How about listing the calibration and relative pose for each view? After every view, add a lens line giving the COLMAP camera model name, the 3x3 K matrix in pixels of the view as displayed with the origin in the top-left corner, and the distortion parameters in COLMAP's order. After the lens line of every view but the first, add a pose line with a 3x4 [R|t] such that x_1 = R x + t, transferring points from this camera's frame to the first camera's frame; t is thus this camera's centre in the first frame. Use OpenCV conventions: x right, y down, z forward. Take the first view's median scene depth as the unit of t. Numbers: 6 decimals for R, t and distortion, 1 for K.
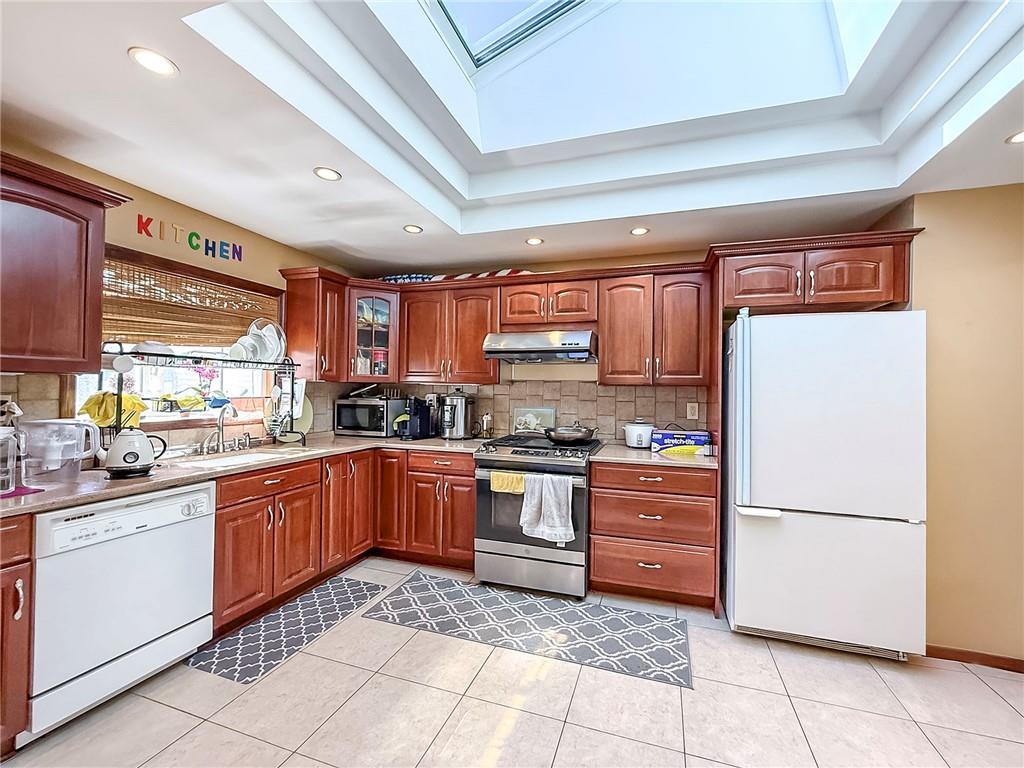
lens RADIAL K [[402.7, 0, 512.0], [0, 402.7, 384.0], [0, 0, 1]] dist [-0.011759, -0.000157]
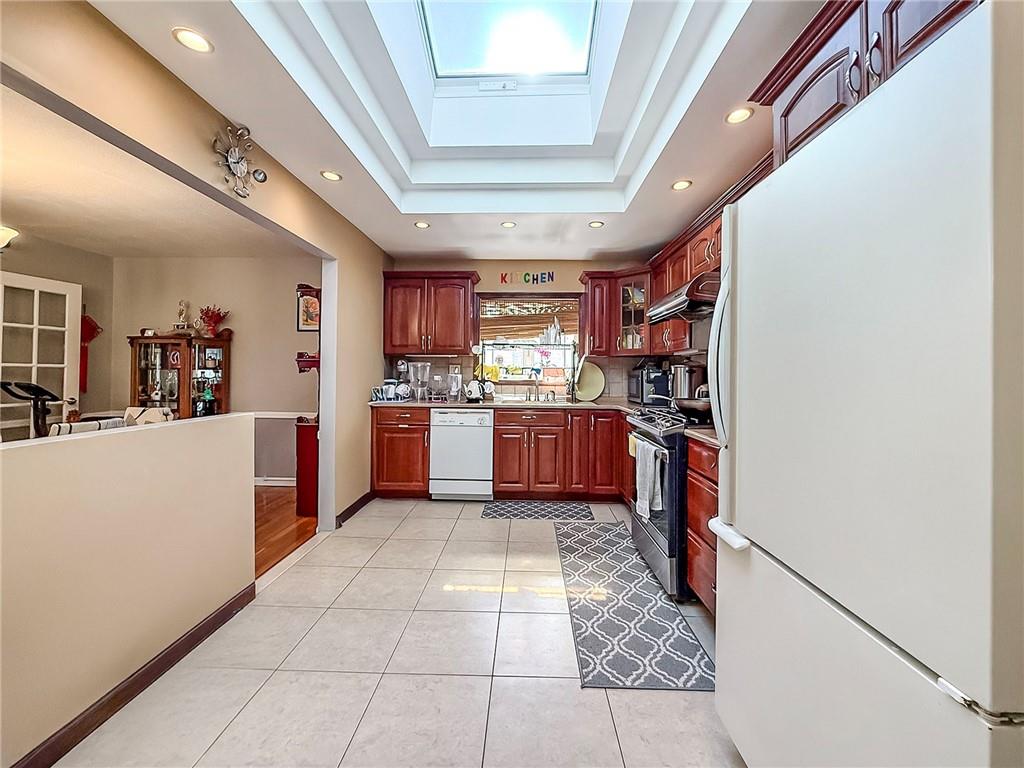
lens RADIAL K [[413.4, 0, 511.8], [0, 413.4, 362.6], [0, 0, 1]] dist [-0.001876, -0.000186]
pose [[0.281309, -0.037733, -0.958875, 0.993716], [0.004405, 0.999267, -0.038031, 0.087748], [0.959607, 0.006475, 0.281269, 0.475157]]
